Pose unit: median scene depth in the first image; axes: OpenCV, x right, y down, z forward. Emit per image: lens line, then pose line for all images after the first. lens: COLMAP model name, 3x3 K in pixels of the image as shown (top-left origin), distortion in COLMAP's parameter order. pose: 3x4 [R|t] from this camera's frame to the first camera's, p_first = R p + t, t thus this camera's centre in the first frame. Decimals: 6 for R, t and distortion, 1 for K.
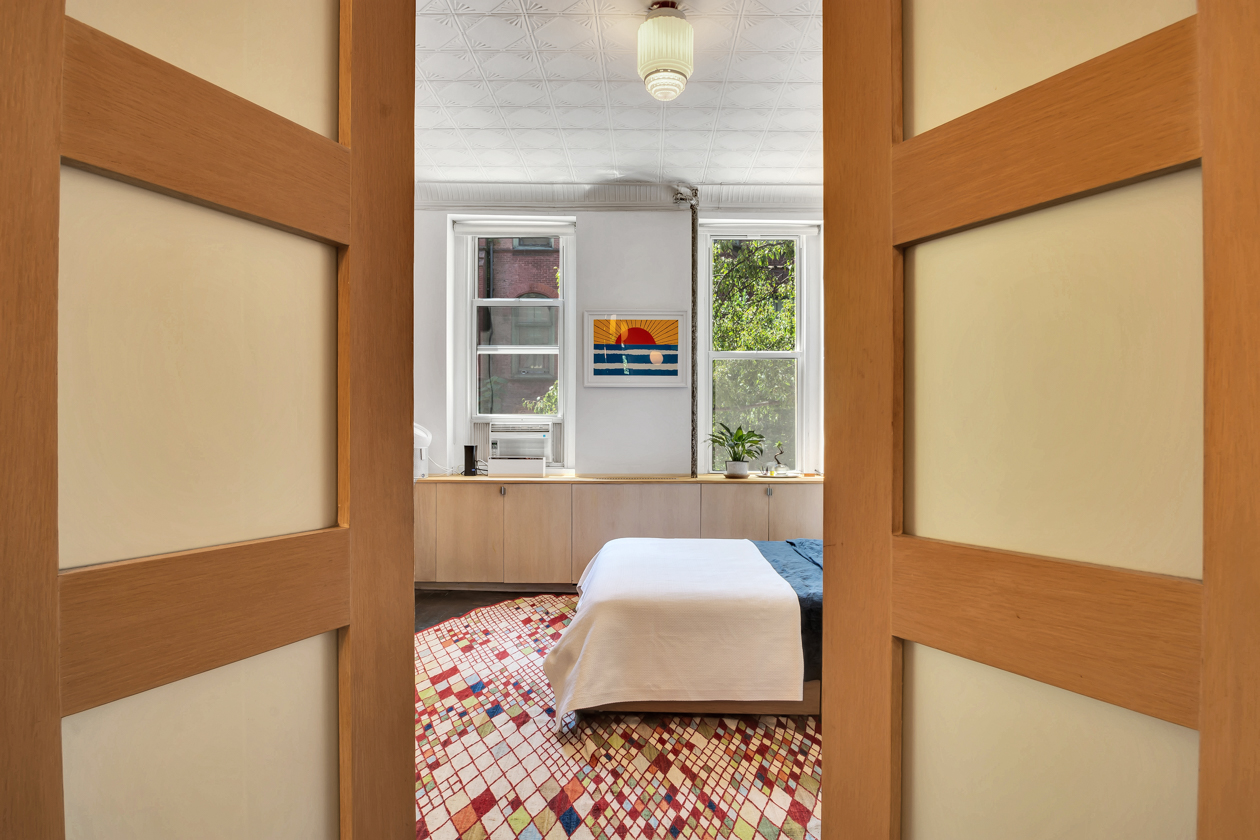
lens RADIAL K [[731.2, 0, 631.0], [0, 731.2, 425.8], [0, 0, 1]] dist [-0.026458, -0.000053]
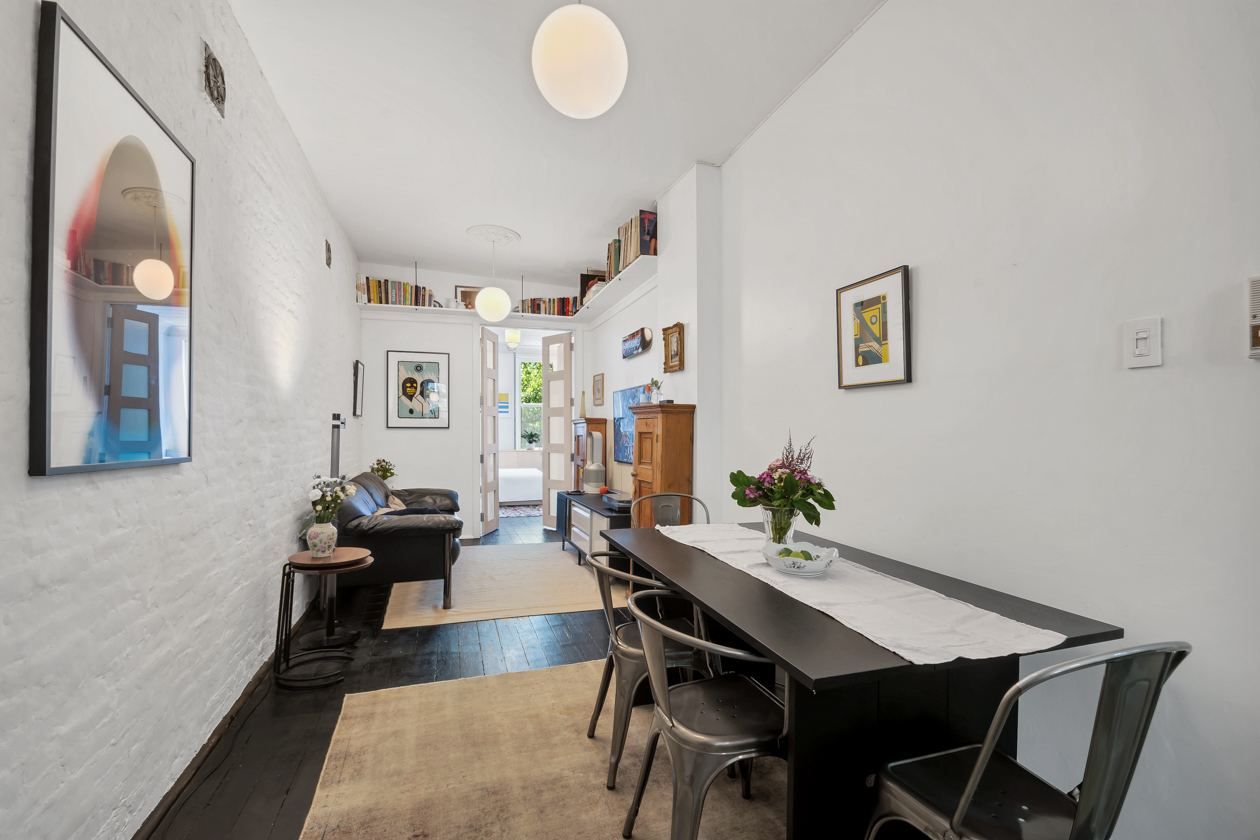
lens RADIAL K [[557.6, 0, 638.8], [0, 557.6, 429.7], [0, 0, 1]] dist [0.017312, -0.020244]
pose [[0.941131, -0.003887, 0.338021, -0.214452], [0.002933, 0.999990, 0.003333, -0.013734], [-0.338031, -0.002145, 0.941133, -1.321712]]
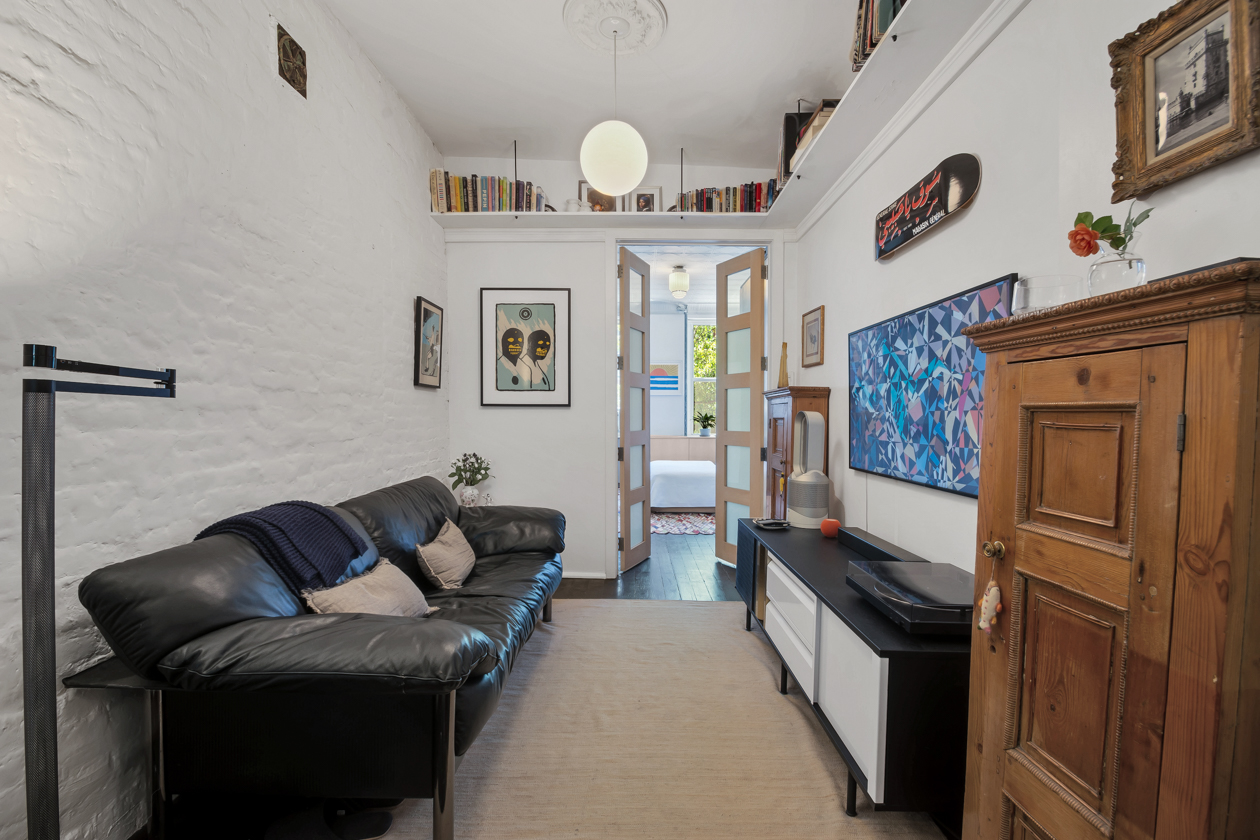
lens RADIAL K [[557.6, 0, 638.8], [0, 557.6, 429.7], [0, 0, 1]] dist [0.017312, -0.020244]
pose [[0.999763, -0.003334, 0.021506, -0.104744], [0.002621, 0.999449, 0.033085, -0.006150], [-0.021604, -0.033021, 0.999221, -0.781859]]
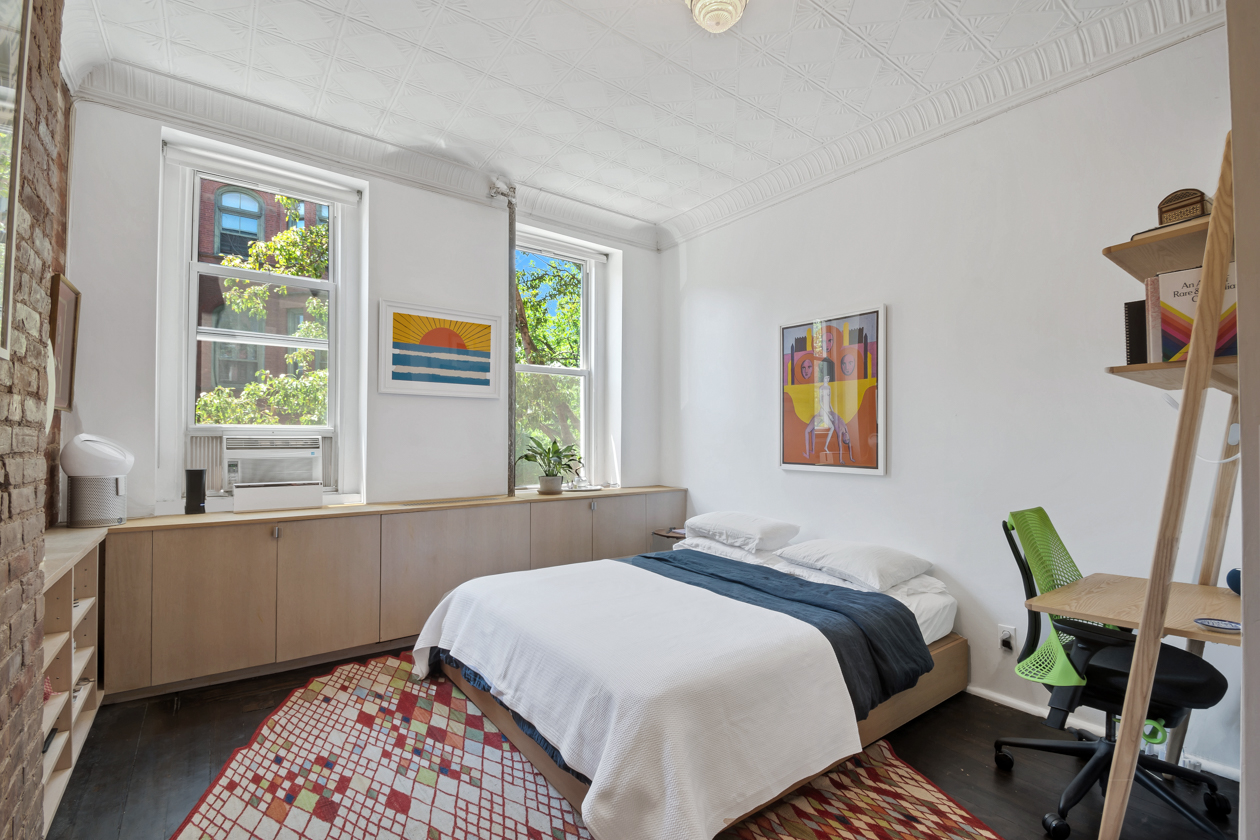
lens RADIAL K [[557.6, 0, 638.8], [0, 557.6, 429.7], [0, 0, 1]] dist [0.017312, -0.020244]
pose [[0.789071, 0.009623, 0.614226, -0.252300], [-0.001176, 0.999899, -0.014155, -0.004485], [-0.614301, 0.010447, 0.789003, 0.383077]]
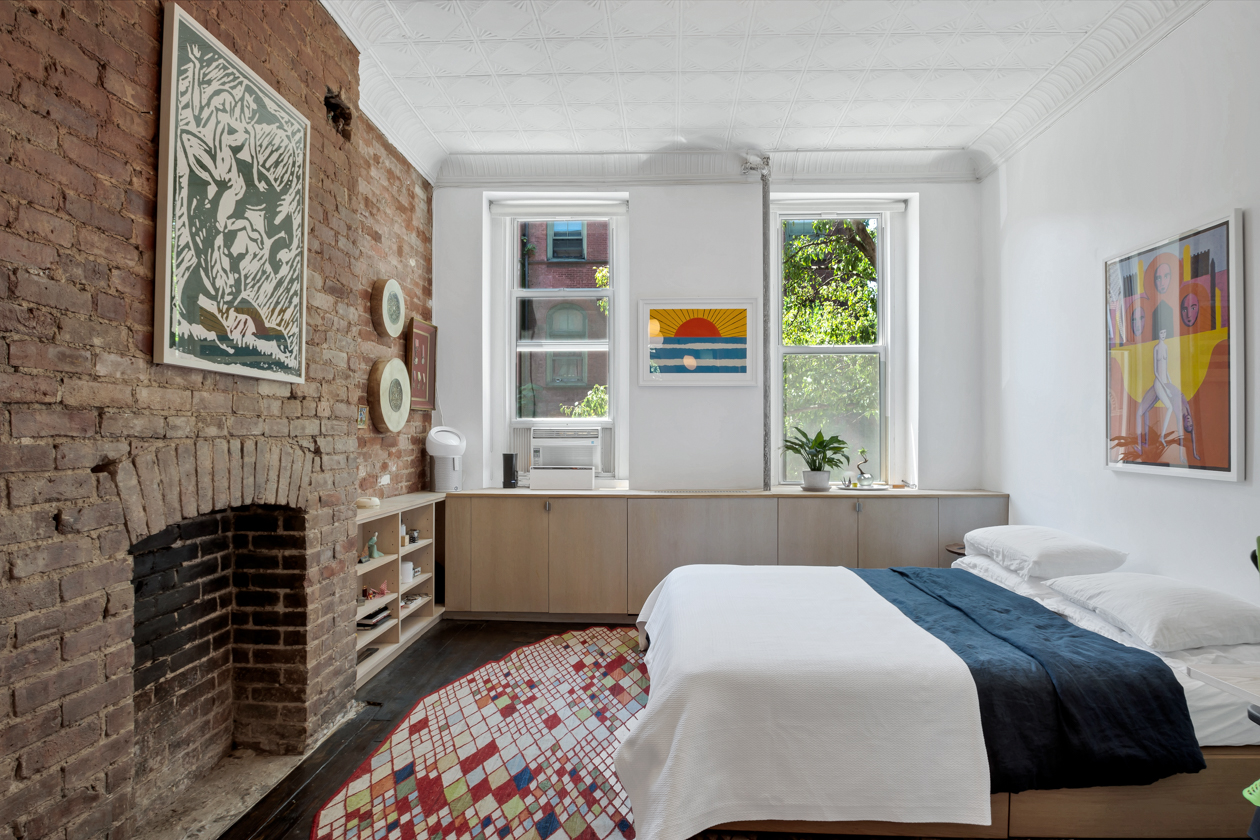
lens RADIAL K [[683.4, 0, 632.6], [0, 683.4, 427.3], [0, 0, 1]] dist [-0.014474, -0.000195]
pose [[0.999433, -0.003427, -0.033480, -0.051447], [0.003214, 0.999974, -0.006414, 0.001078], [0.033502, 0.006302, 0.999419, 0.211168]]
